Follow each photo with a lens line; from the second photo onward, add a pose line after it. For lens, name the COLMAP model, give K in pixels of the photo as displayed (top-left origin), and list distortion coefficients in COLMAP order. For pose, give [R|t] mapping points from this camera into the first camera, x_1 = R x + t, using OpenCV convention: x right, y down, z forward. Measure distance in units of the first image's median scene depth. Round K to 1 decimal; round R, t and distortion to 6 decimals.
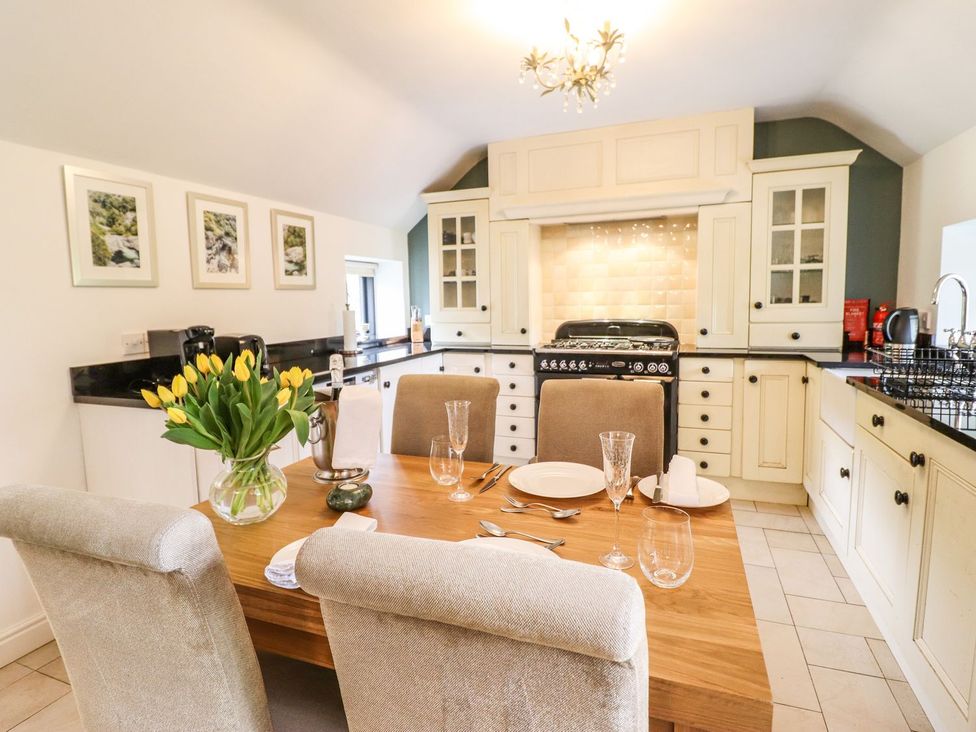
lens RADIAL K [[492.1, 0, 496.5], [0, 492.1, 359.2], [0, 0, 1]] dist [-0.020212, -0.004301]
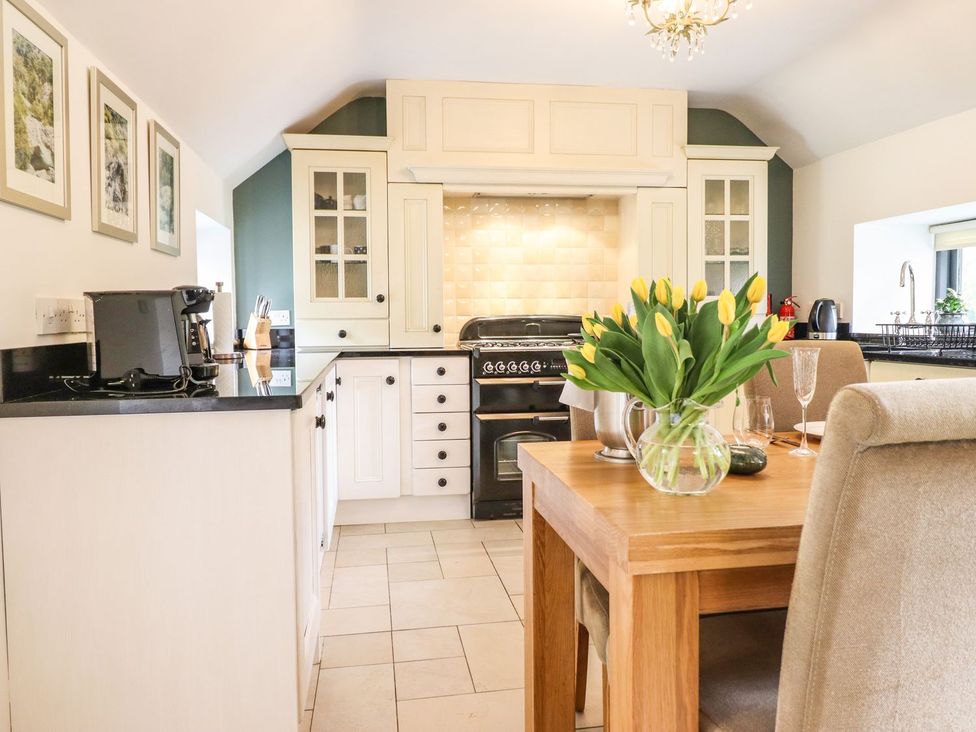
lens RADIAL K [[675.2, 0, 486.0], [0, 675.2, 360.8], [0, 0, 1]] dist [-0.016564, -0.000645]
pose [[0.878231, -0.021196, 0.477766, -0.393411], [0.050022, 0.997609, -0.047692, 0.047858], [-0.475613, 0.065783, 0.877191, 0.051864]]
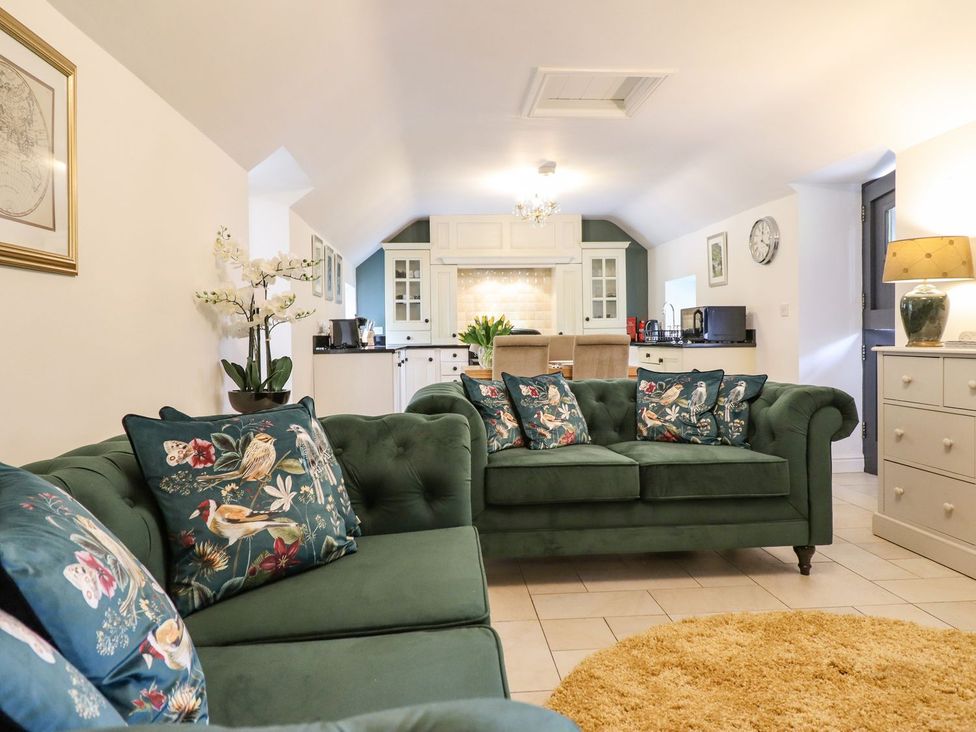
lens RADIAL K [[560.8, 0, 487.1], [0, 560.8, 360.7], [0, 0, 1]] dist [-0.011393, -0.006617]
pose [[0.915148, -0.011891, 0.402944, -0.585873], [0.043626, 0.996616, -0.069671, 0.155896], [-0.400751, 0.081338, 0.912569, -0.675194]]
